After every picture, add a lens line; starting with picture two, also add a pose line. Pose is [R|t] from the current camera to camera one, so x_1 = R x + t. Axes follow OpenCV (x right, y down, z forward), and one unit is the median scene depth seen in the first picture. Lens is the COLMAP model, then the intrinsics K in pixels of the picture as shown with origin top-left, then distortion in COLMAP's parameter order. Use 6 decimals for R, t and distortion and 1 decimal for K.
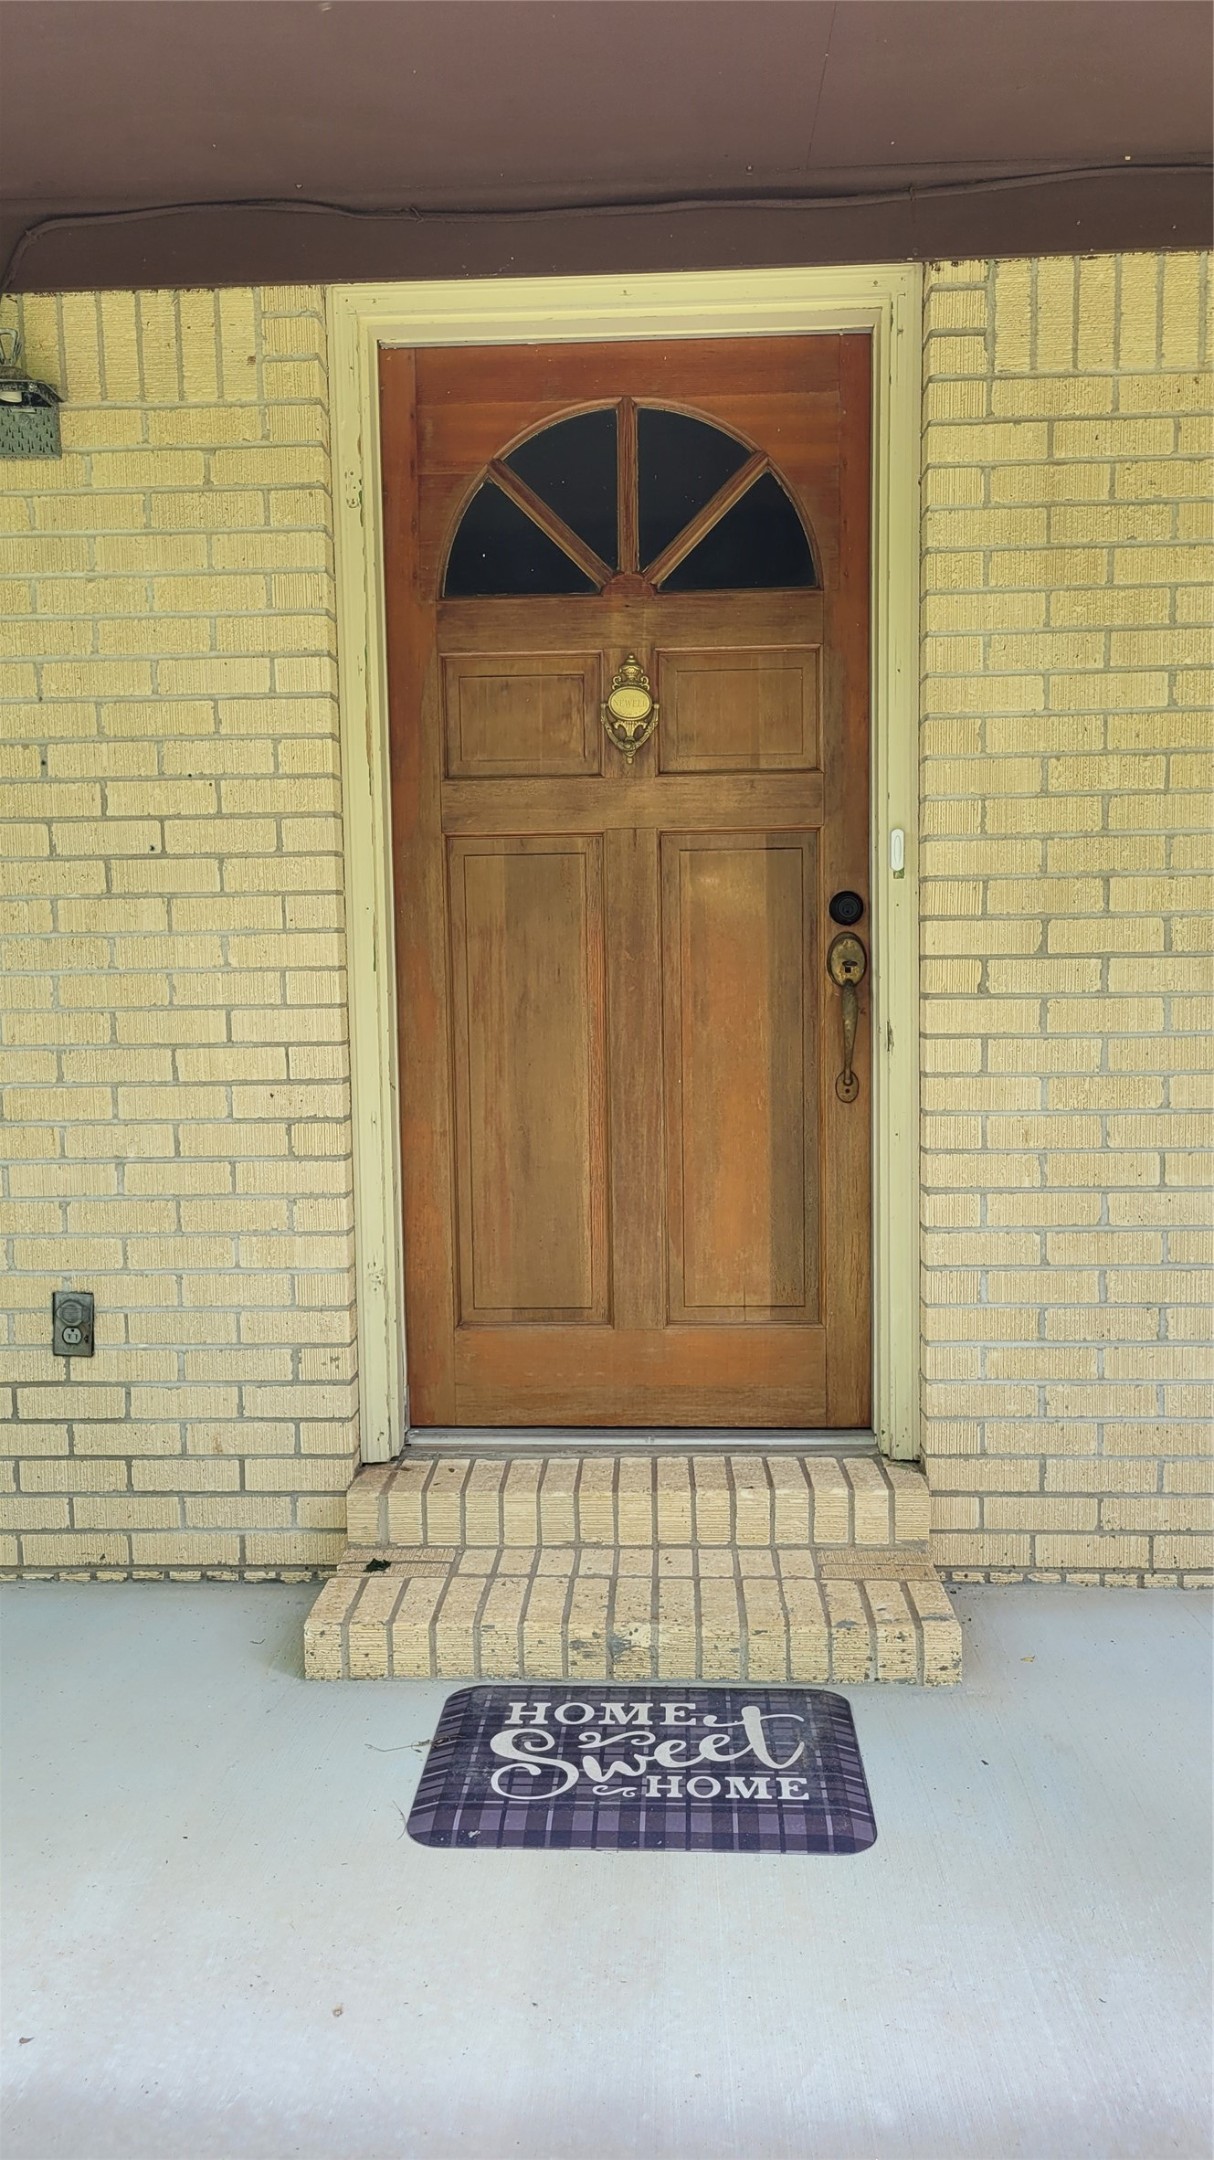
lens RADIAL K [[1614.3, 0, 602.9], [0, 1614.3, 1082.6], [0, 0, 1]] dist [0.007591, 0.000962]
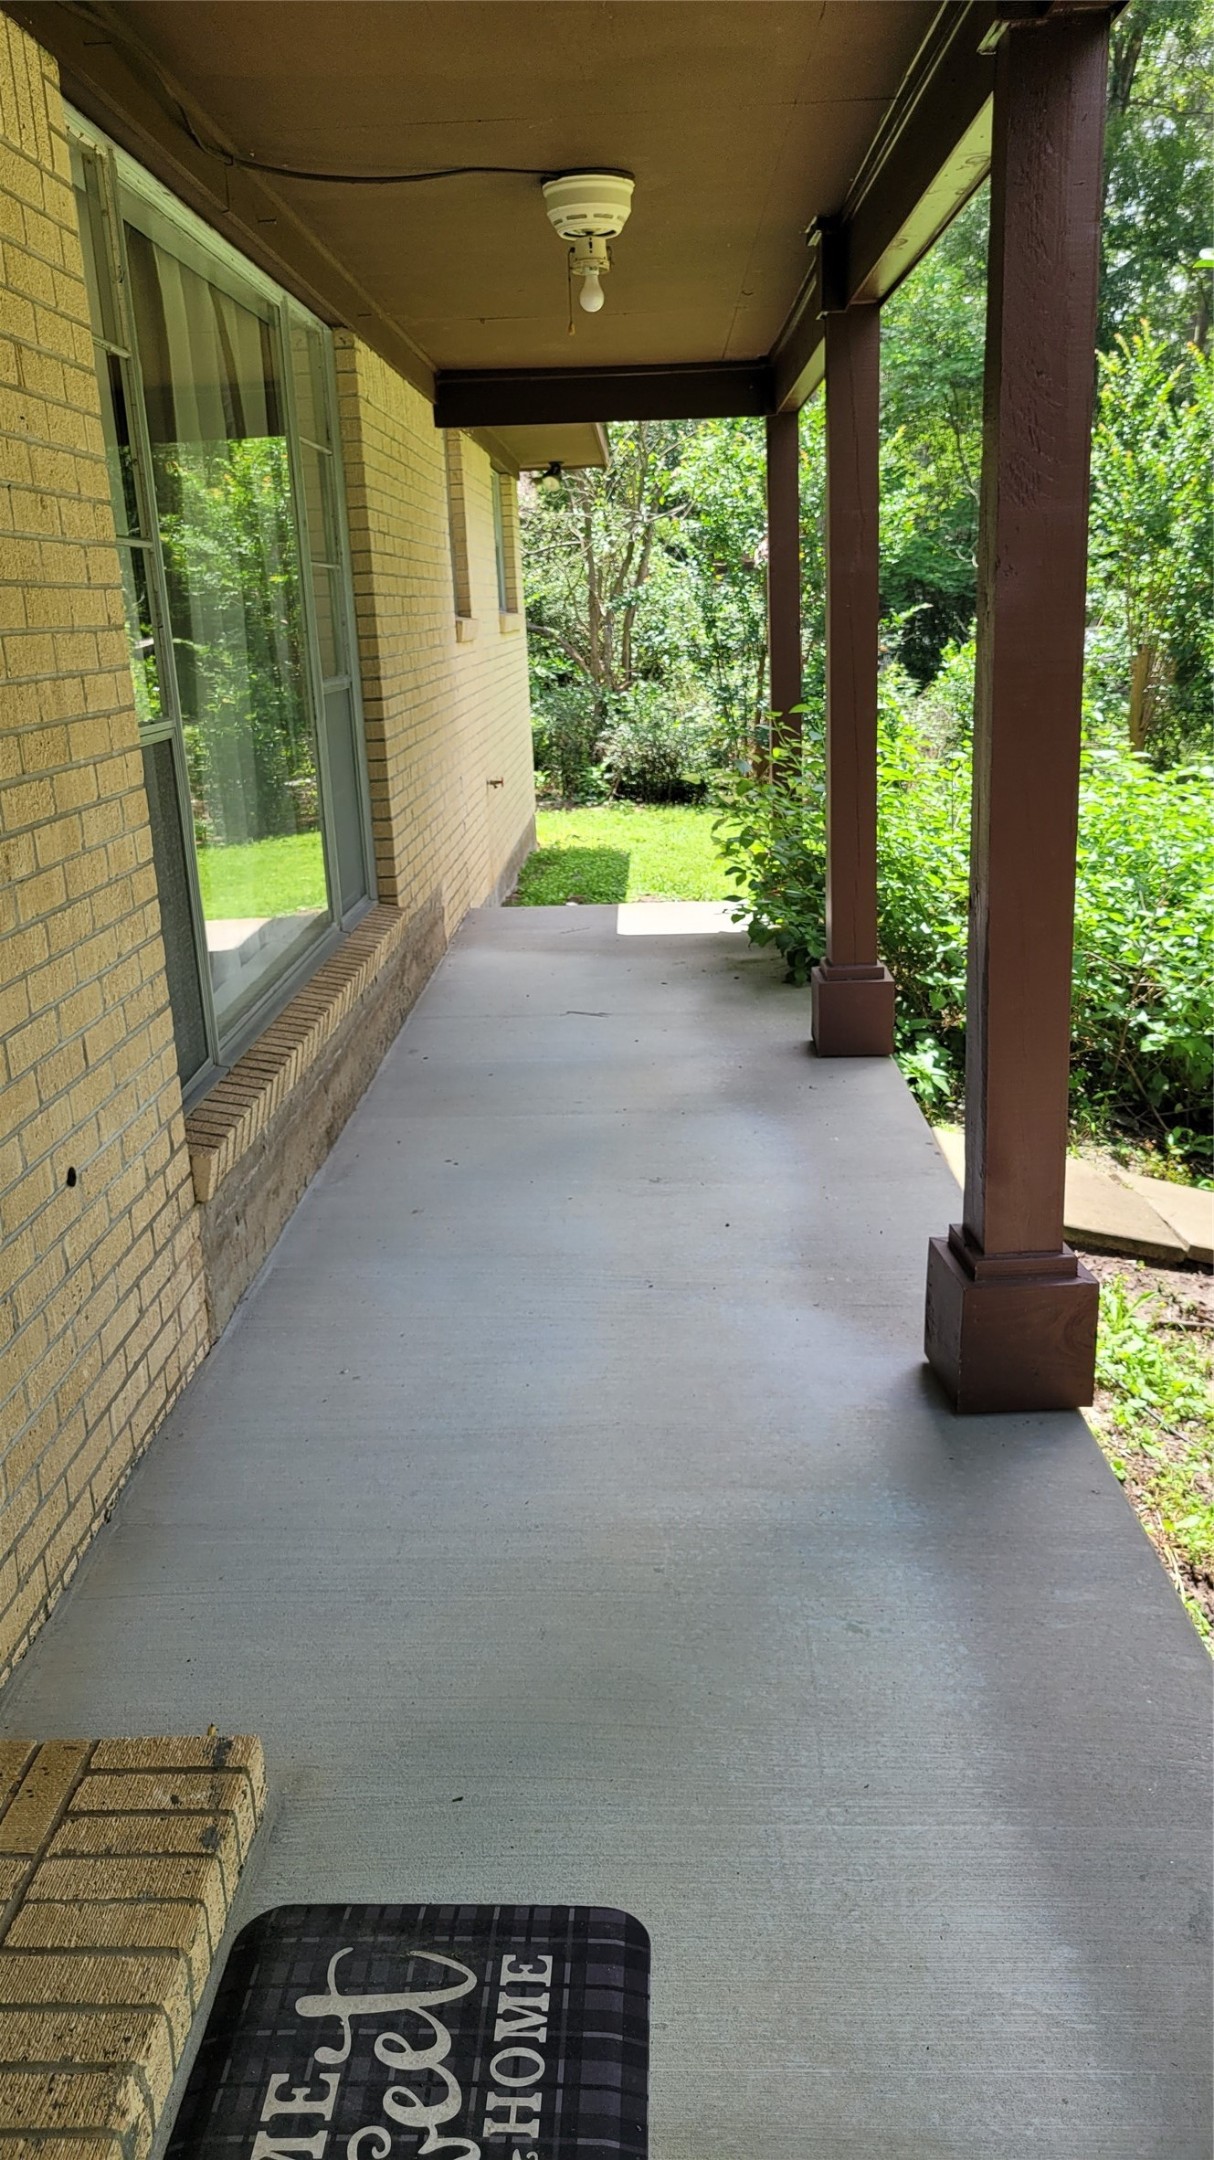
lens RADIAL K [[1614.3, 0, 609.2], [0, 1614.3, 1081.4], [0, 0, 1]] dist [0.007591, 0.000962]
pose [[-0.008268, -0.259654, 0.965666, -0.509046], [0.112838, 0.959289, 0.258906, -0.171352], [-0.993579, 0.111105, 0.021368, 0.855827]]
